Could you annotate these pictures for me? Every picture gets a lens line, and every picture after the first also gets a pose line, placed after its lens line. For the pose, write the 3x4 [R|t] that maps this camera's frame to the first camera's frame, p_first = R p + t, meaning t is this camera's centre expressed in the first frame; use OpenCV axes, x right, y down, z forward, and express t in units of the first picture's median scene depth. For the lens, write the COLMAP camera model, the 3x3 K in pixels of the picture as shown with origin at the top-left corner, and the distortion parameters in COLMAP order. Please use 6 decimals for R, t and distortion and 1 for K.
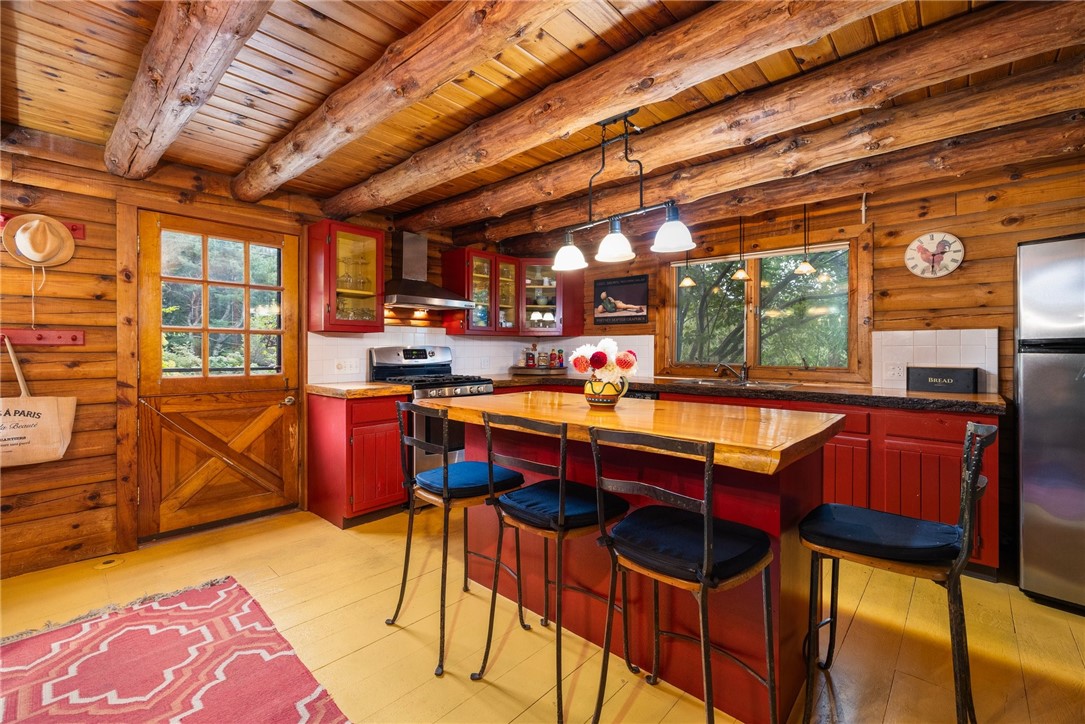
lens RADIAL K [[465.8, 0, 540.0], [0, 465.8, 351.8], [0, 0, 1]] dist [0.000297, -0.000110]
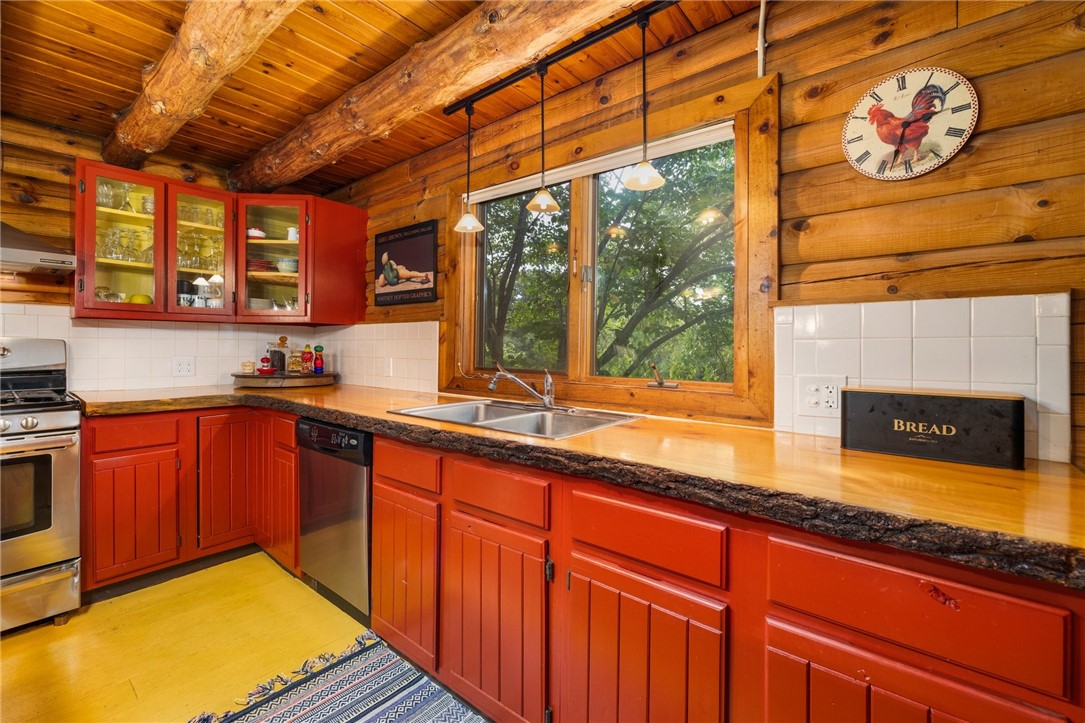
lens RADIAL K [[460.9, 0, 542.7], [0, 460.9, 347.7], [0, 0, 1]] dist [0.000450, 0.000170]
pose [[0.999065, 0.003949, 0.043051, 0.471034], [-0.003818, 0.999988, -0.003126, -0.001935], [-0.043063, 0.002959, 0.999068, 0.563854]]
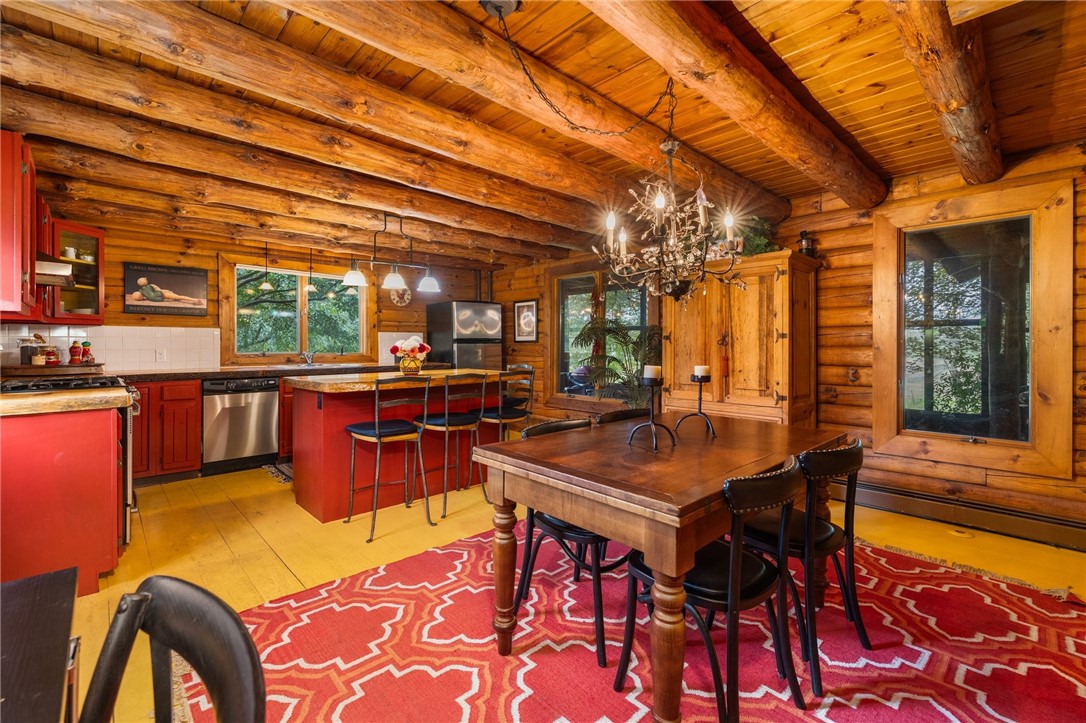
lens RADIAL K [[466.2, 0, 540.5], [0, 466.2, 351.3], [0, 0, 1]] dist [0.000297, -0.000110]
pose [[0.070040, -0.019604, 0.997352, -1.046370], [0.000385, 0.999807, 0.019626, -0.004900], [-0.997544, -0.000991, 0.070034, 0.252336]]
